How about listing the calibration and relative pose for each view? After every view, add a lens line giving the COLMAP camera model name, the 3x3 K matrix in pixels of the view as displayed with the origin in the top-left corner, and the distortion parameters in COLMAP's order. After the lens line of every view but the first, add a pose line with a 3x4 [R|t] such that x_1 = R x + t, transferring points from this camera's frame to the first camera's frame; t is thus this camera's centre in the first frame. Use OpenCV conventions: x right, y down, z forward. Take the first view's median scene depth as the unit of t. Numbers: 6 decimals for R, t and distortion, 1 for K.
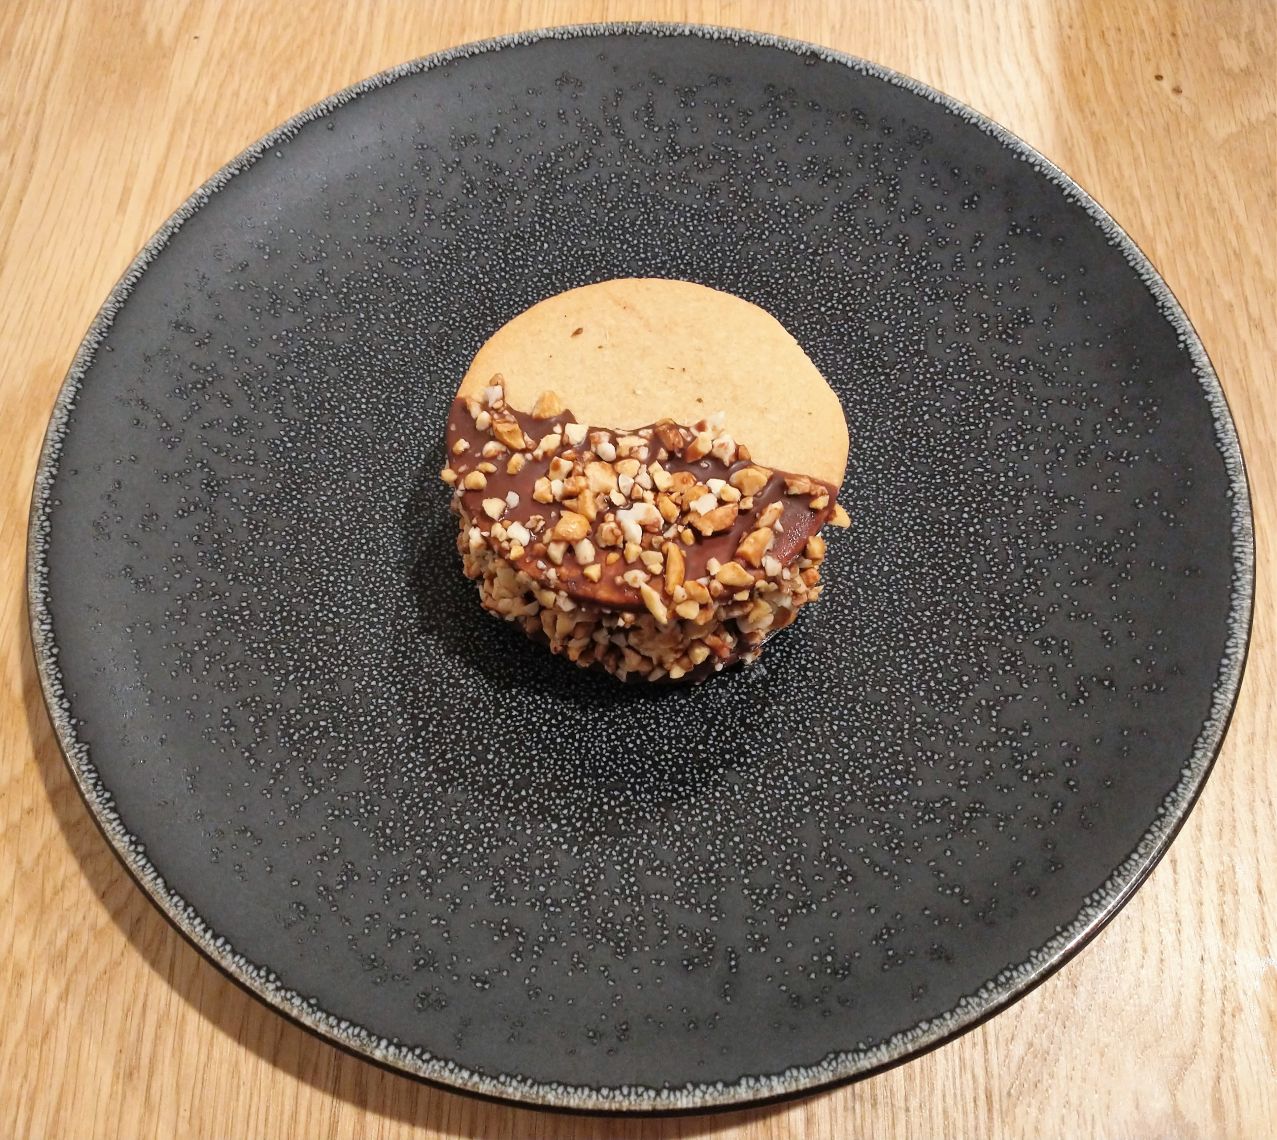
lens RADIAL K [[1228.9, 0, 680.6], [0, 1228.9, 552.2], [0, 0, 1]] dist [0.016418, 0.000000]
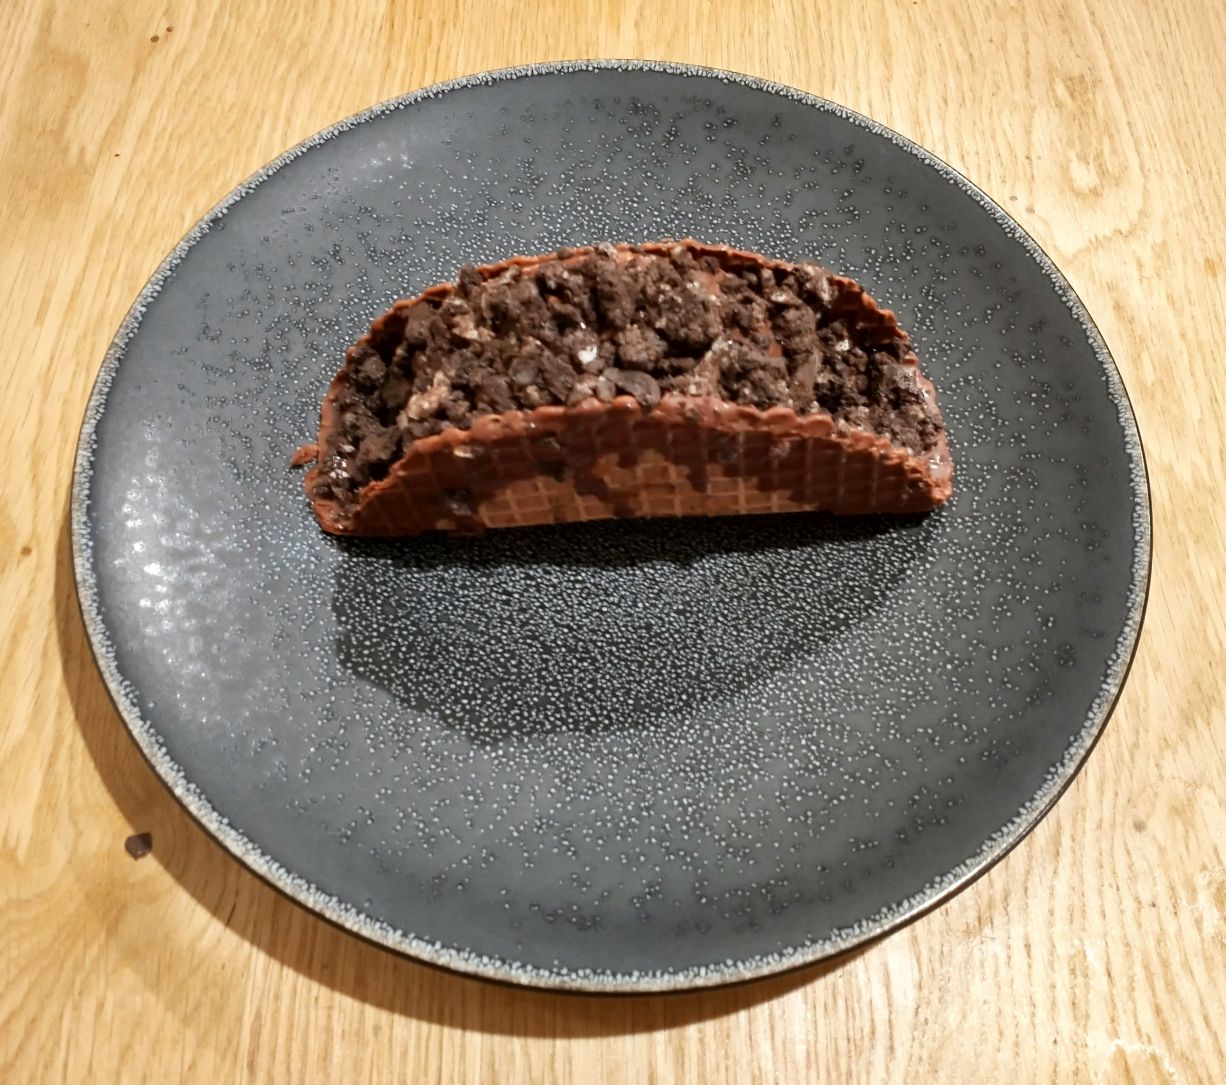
lens RADIAL K [[1179.9, 0, 604.2], [0, 1179.9, 485.5], [0, 0, 1]] dist [0.016418, 0.000000]
pose [[0.196602, -0.857361, 0.475689, -0.608418], [0.879790, 0.368415, 0.300399, -0.402202], [-0.432801, 0.359448, 0.826729, 0.123255]]
